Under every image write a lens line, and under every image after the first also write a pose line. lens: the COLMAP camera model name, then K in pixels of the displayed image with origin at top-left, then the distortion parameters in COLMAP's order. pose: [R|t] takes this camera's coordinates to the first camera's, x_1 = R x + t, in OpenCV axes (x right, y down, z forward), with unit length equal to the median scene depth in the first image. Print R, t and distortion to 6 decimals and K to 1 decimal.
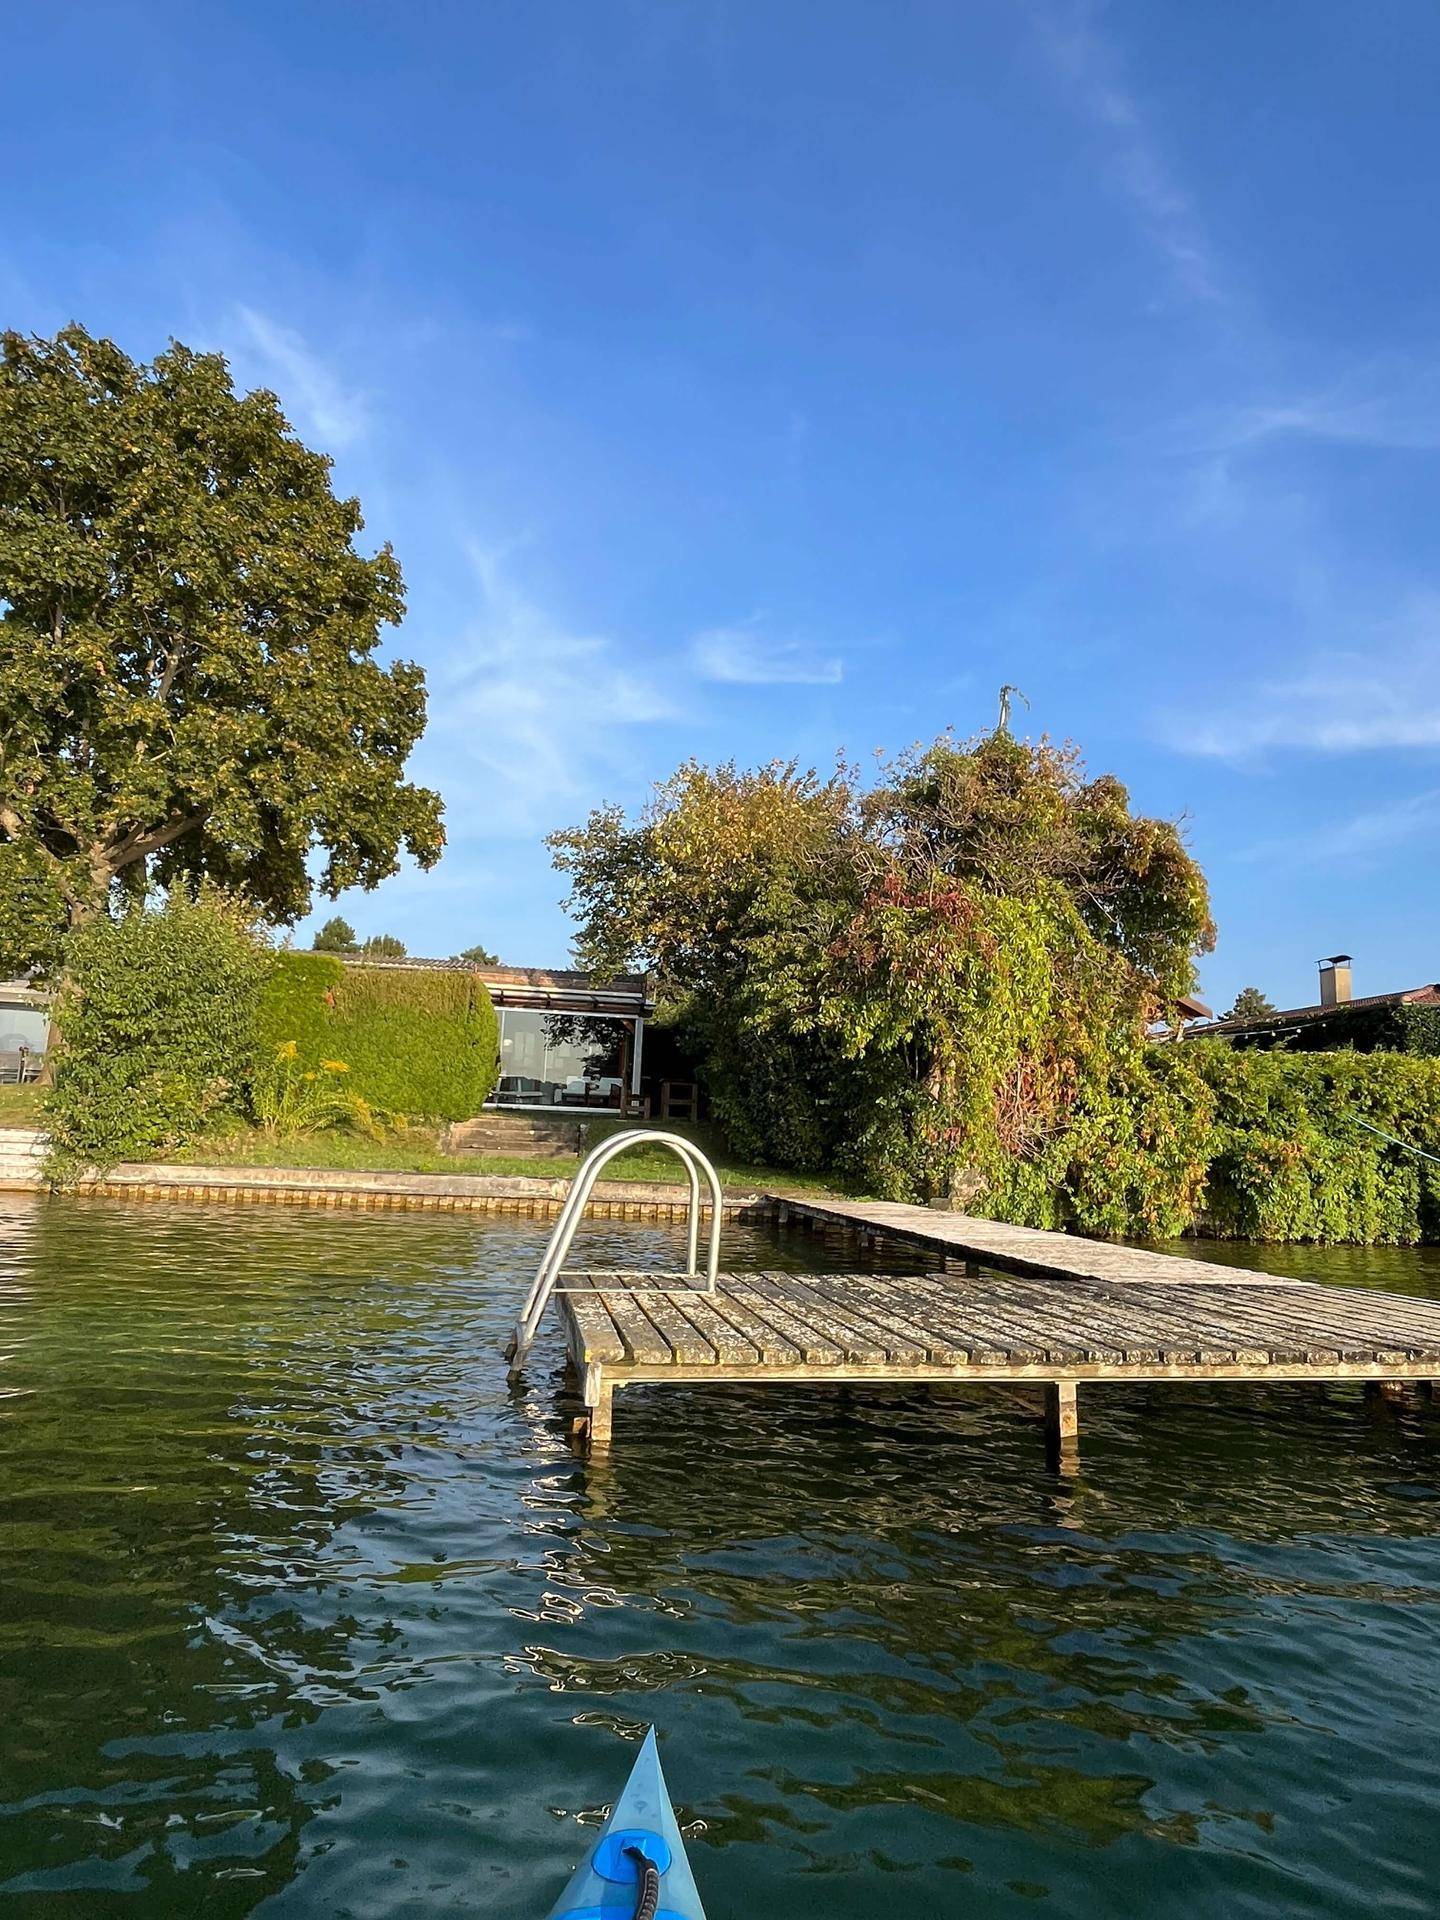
lens RADIAL K [[1052.5, 0, 730.2], [0, 1052.5, 996.1], [0, 0, 1]] dist [-0.002709, -0.000603]
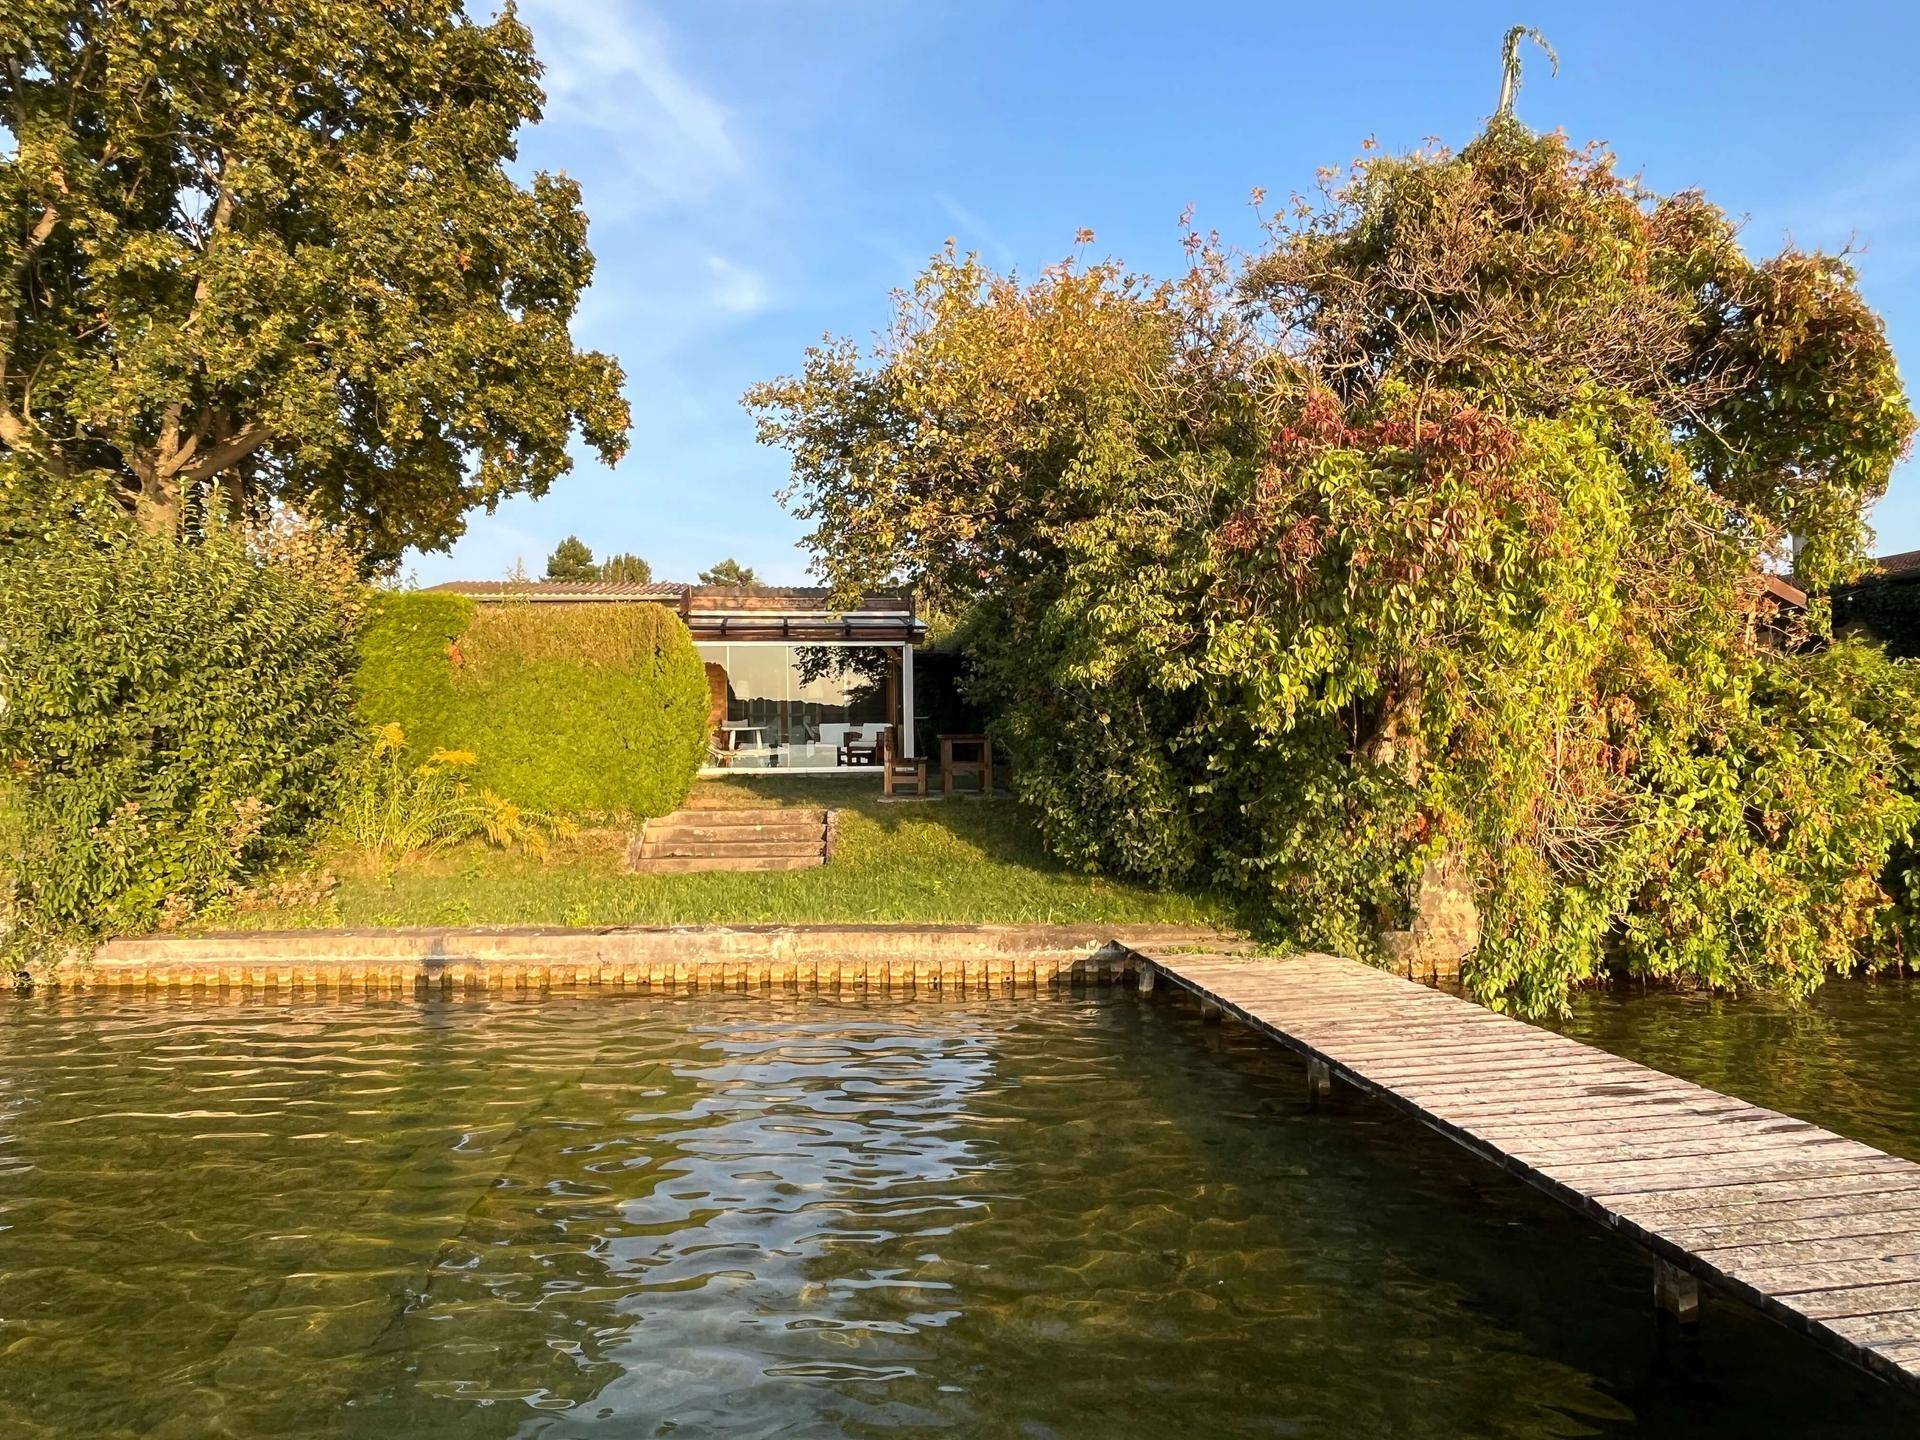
lens RADIAL K [[1206.6, 0, 957.9], [0, 1206.6, 737.2], [0, 0, 1]] dist [-0.002940, -0.001462]
pose [[0.996773, -0.055832, -0.057677, -0.009700], [0.061947, 0.991960, 0.110353, -0.014895], [0.051052, -0.113570, 0.992217, 0.300987]]
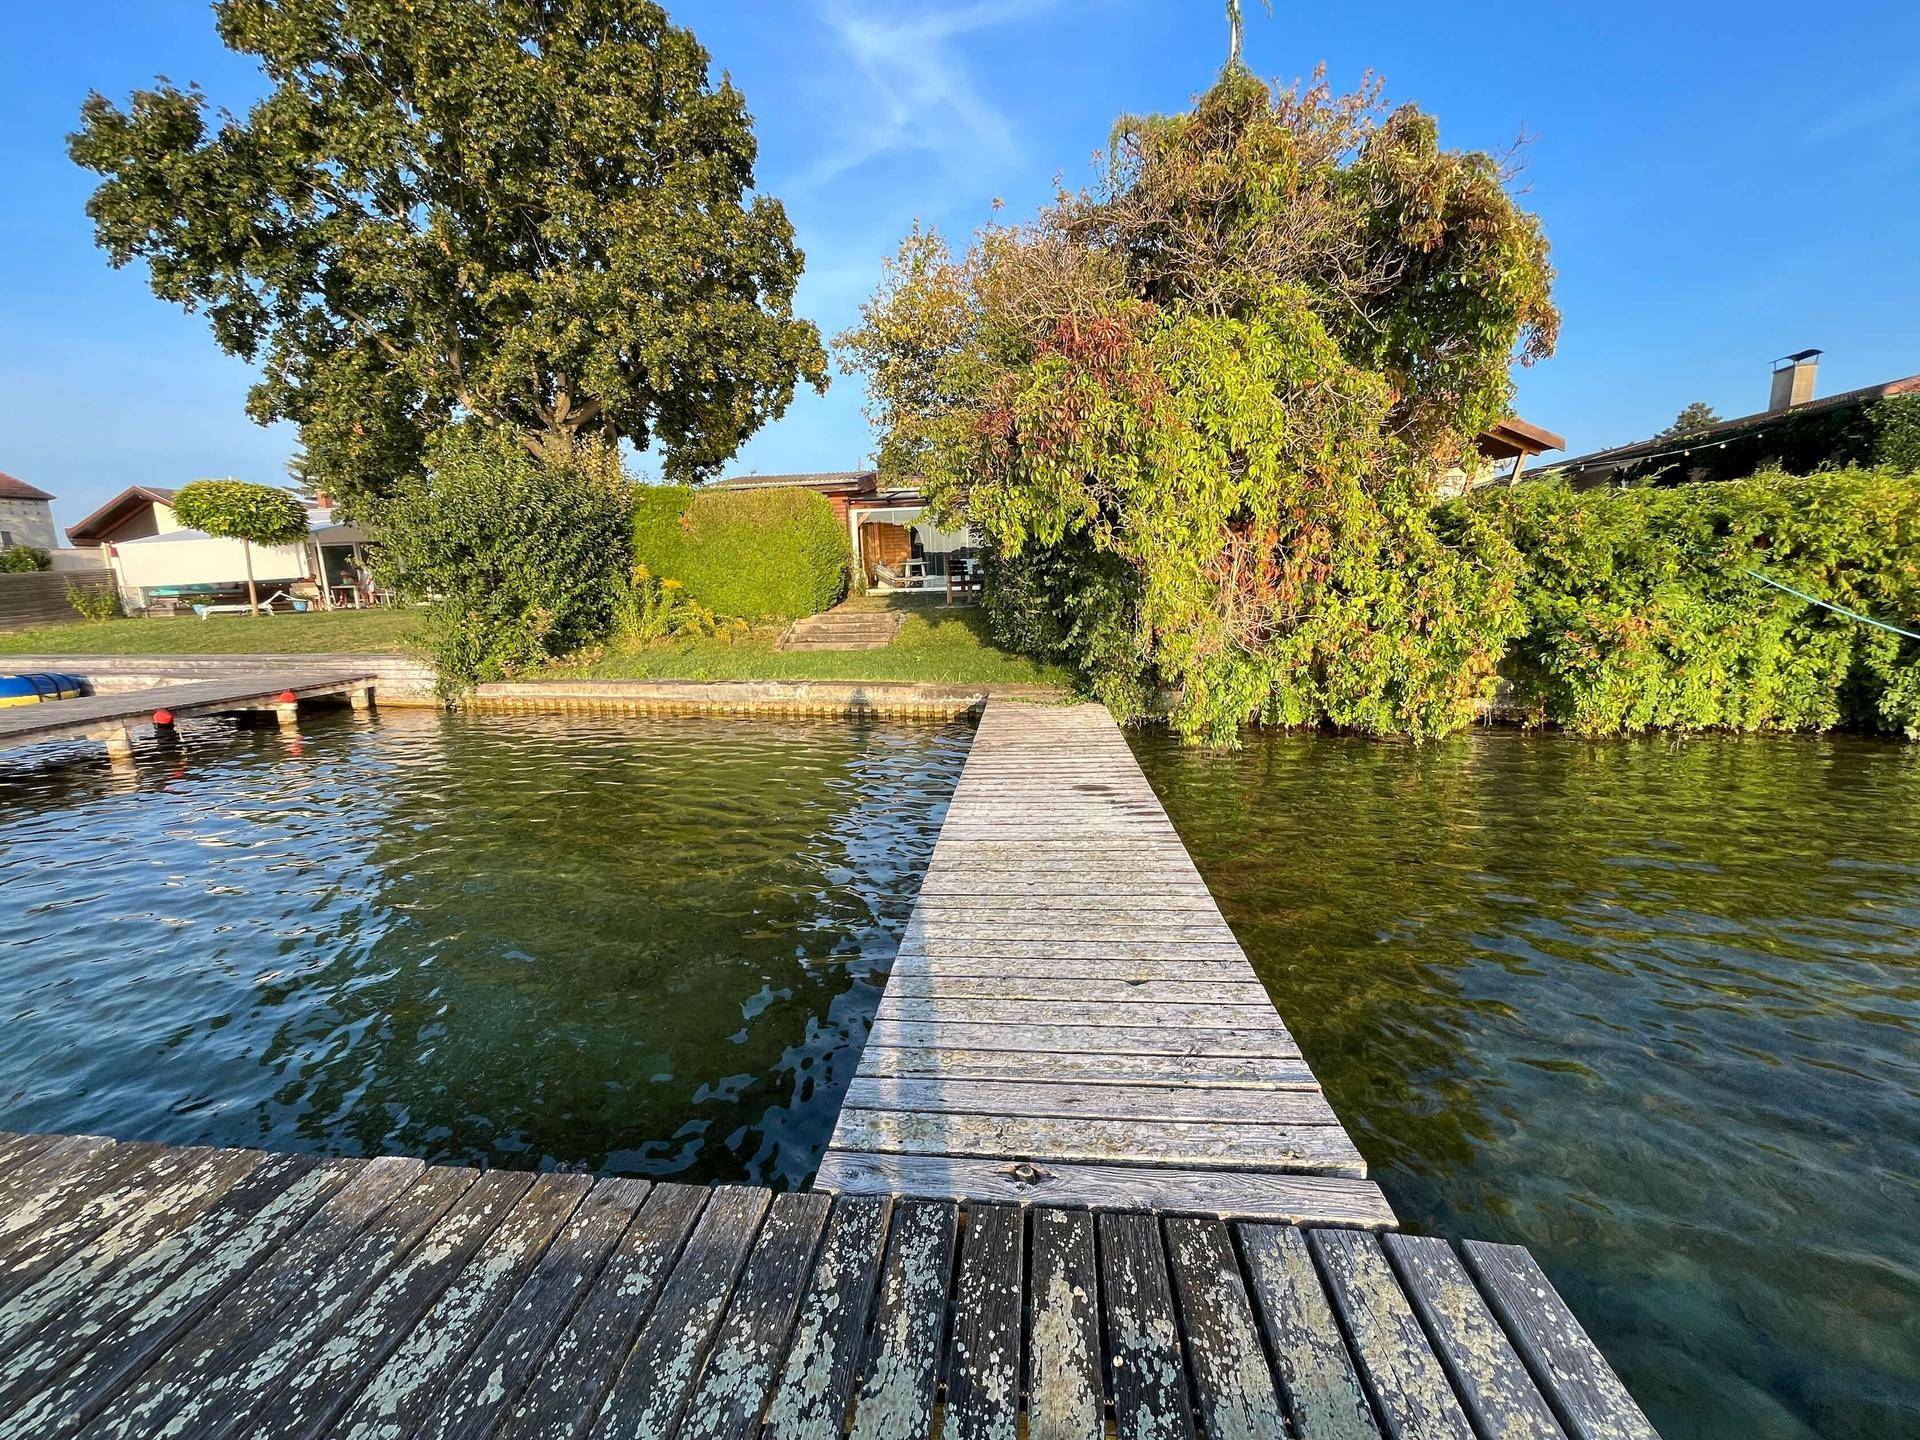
lens RADIAL K [[758.2, 0, 939.4], [0, 758.2, 724.3], [0, 0, 1]] dist [-0.004146, -0.000149]
pose [[0.951917, -0.014433, -0.306015, 0.208110], [0.106979, 0.951668, 0.287894, 0.004035], [0.287069, -0.306789, 0.907454, 0.322626]]
